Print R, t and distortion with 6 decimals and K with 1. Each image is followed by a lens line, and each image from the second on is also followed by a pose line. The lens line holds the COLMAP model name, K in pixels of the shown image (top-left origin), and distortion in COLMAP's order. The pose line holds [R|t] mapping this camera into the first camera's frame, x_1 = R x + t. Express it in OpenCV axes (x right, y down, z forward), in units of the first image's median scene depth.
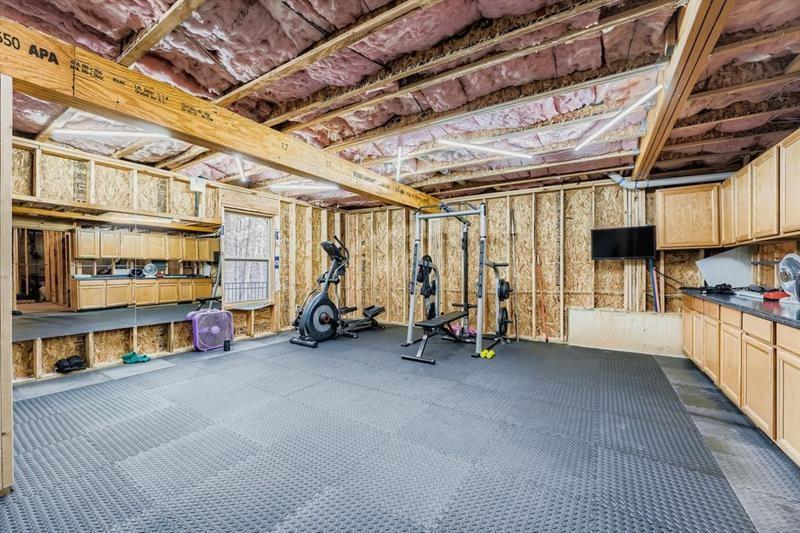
lens RADIAL K [[322.2, 0, 400.0], [0, 322.2, 266.5], [0, 0, 1]] dist [-0.011338, -0.000306]
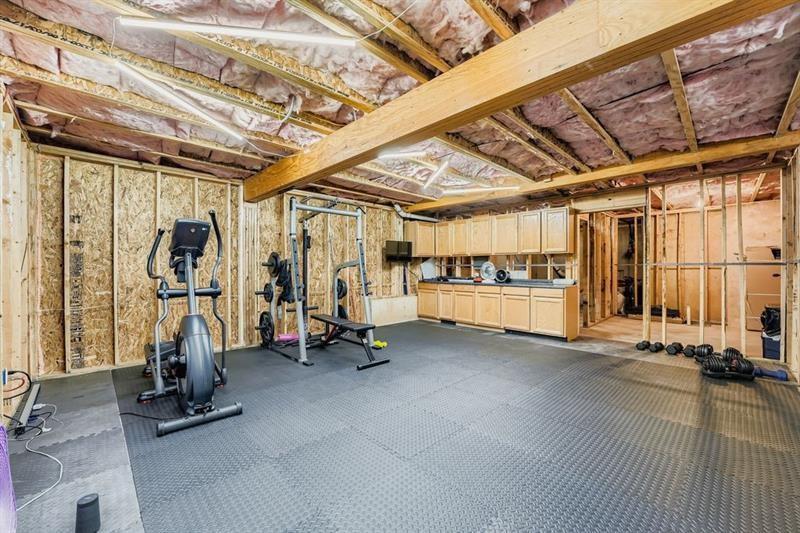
lens RADIAL K [[322.4, 0, 401.0], [0, 322.4, 268.0], [0, 0, 1]] dist [-0.008773, 0.000156]
pose [[0.239442, -0.002031, 0.970909, -0.783014], [-0.007197, 0.999967, 0.003867, -0.001324], [-0.970884, -0.007914, 0.239419, 0.635927]]
